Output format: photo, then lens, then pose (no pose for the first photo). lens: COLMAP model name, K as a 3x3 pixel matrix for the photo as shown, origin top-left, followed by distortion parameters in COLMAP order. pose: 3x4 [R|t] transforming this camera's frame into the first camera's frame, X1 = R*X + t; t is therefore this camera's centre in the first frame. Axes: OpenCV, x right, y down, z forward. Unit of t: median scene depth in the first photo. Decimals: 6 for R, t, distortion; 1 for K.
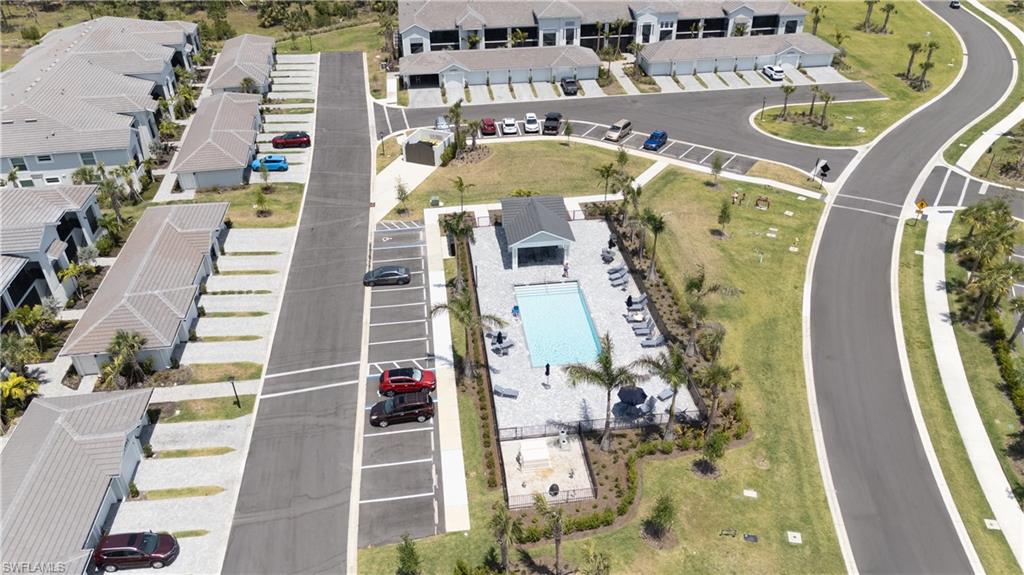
lens RADIAL K [[754.8, 0, 512.0], [0, 754.8, 287.5], [0, 0, 1]] dist [0.071057, -0.076662]
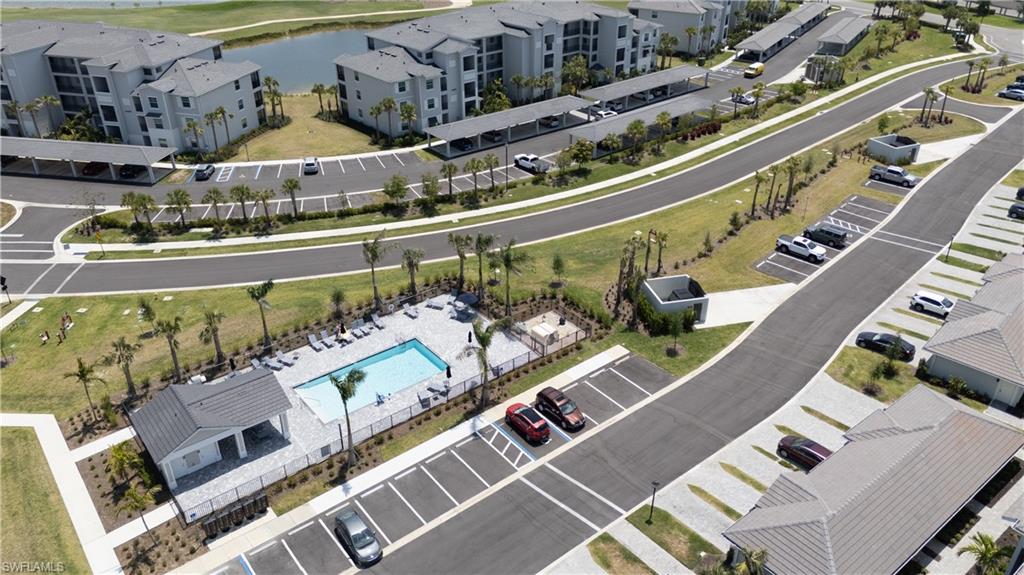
lens RADIAL K [[754.8, 0, 512.0], [0, 754.8, 287.5], [0, 0, 1]] dist [0.071057, -0.076662]
pose [[-0.517805, -0.416222, 0.747420, -0.521151], [0.472274, 0.589401, 0.655411, -0.423911], [-0.713327, 0.692362, -0.108624, 0.636716]]
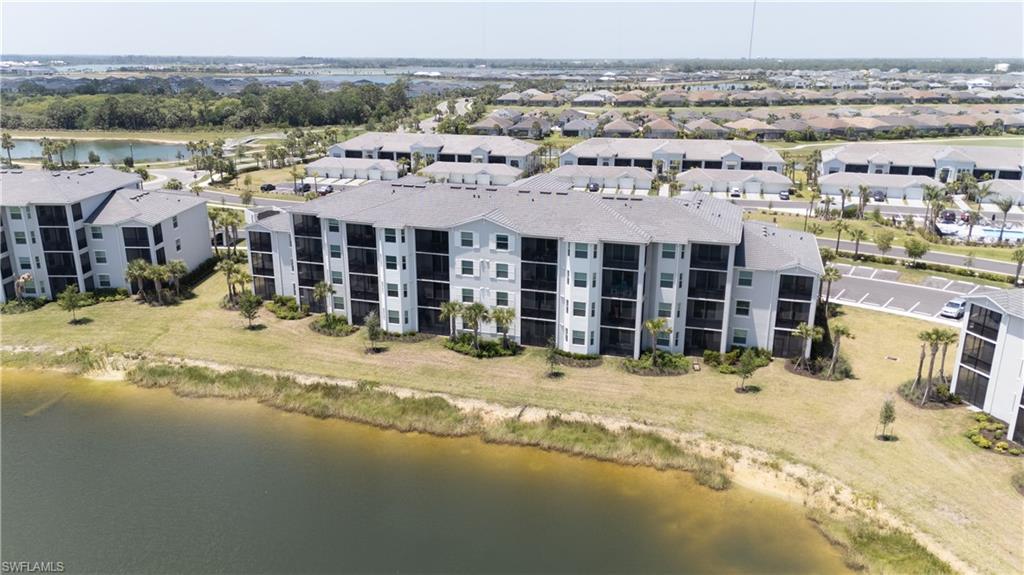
lens RADIAL K [[754.8, 0, 512.0], [0, 754.8, 287.5], [0, 0, 1]] dist [0.071057, -0.076662]
pose [[-0.466921, 0.262716, -0.844373, 1.676703], [-0.482601, 0.724414, 0.492260, -0.133848], [0.741000, 0.637342, -0.211457, 0.371398]]
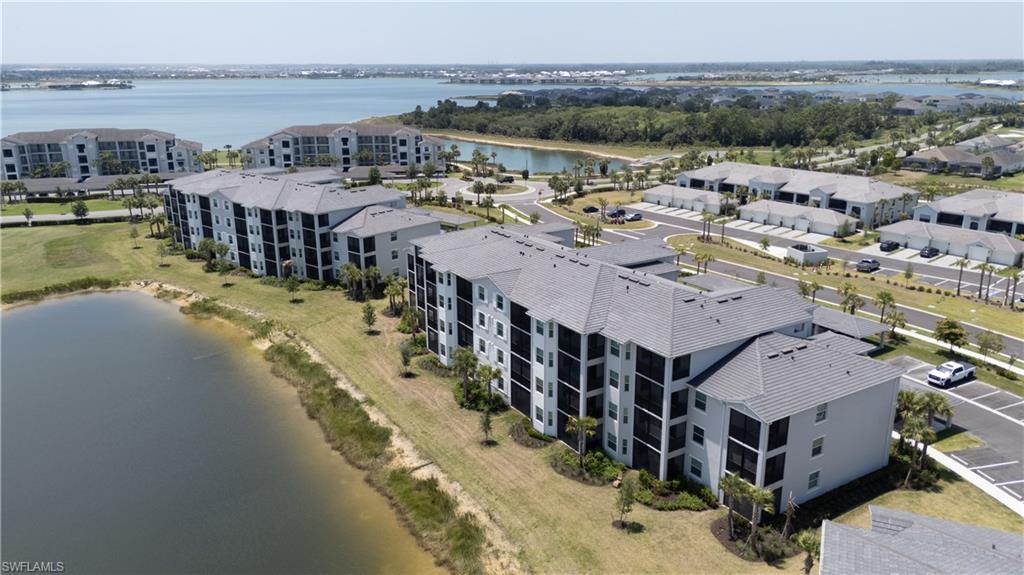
lens RADIAL K [[754.8, 0, 512.0], [0, 754.8, 287.5], [0, 0, 1]] dist [0.071057, -0.076662]
pose [[-0.927716, 0.118956, -0.353827, 1.250989], [-0.192502, 0.659647, 0.726504, -0.388362], [0.319823, 0.742102, -0.589065, 0.650146]]
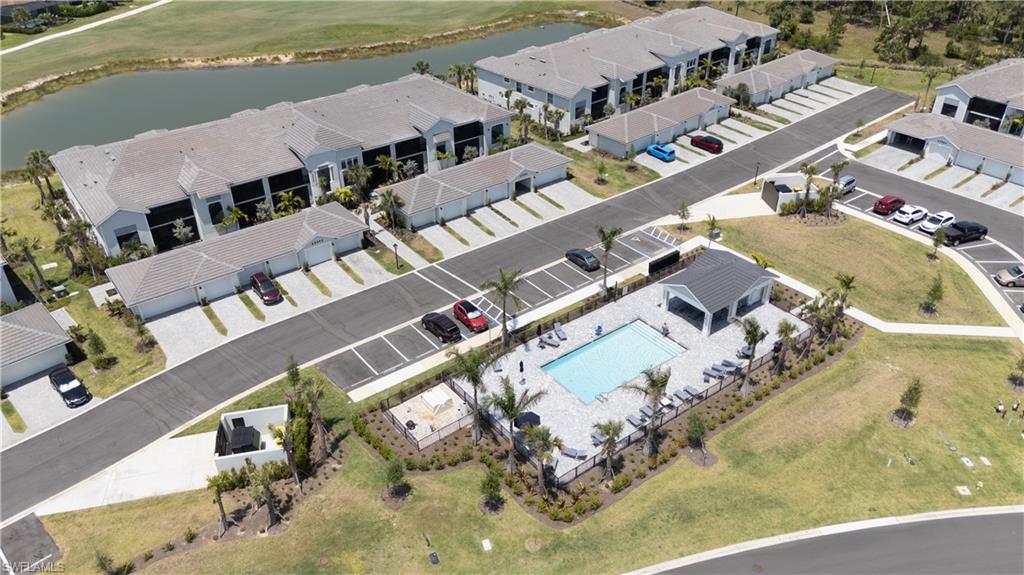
lens RADIAL K [[754.8, 0, 512.0], [0, 754.8, 287.5], [0, 0, 1]] dist [0.071057, -0.076662]
pose [[0.497768, 0.472539, -0.727278, 0.488025], [-0.471172, 0.851346, 0.230667, -0.147011], [0.728165, 0.227855, 0.646420, 0.155437]]
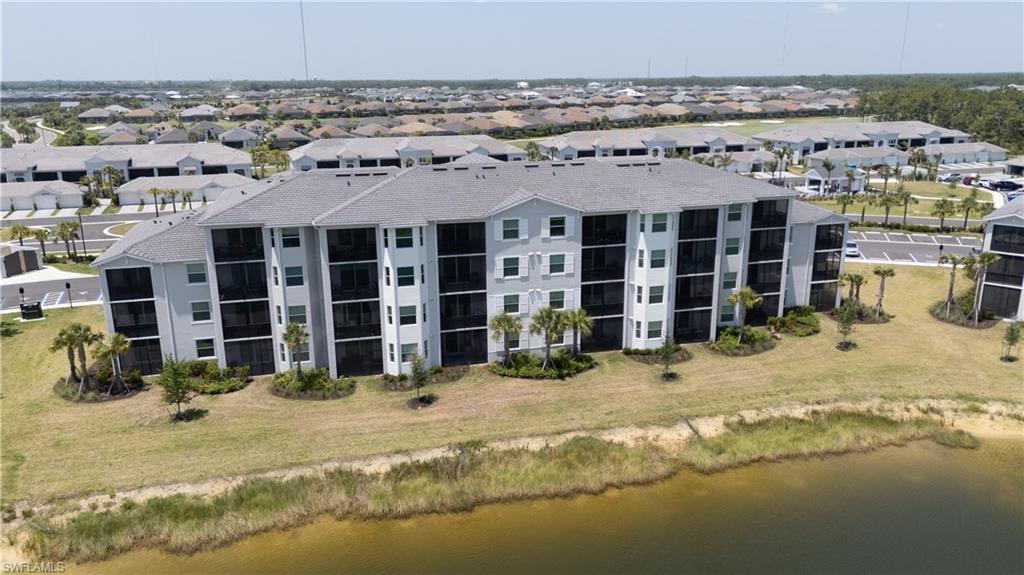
lens RADIAL K [[754.8, 0, 512.0], [0, 754.8, 287.5], [0, 0, 1]] dist [0.071057, -0.076662]
pose [[0.076771, 0.271530, -0.959363, 1.598690], [-0.538591, 0.821032, 0.189279, 0.187397], [0.839062, 0.502174, 0.209275, 0.011825]]
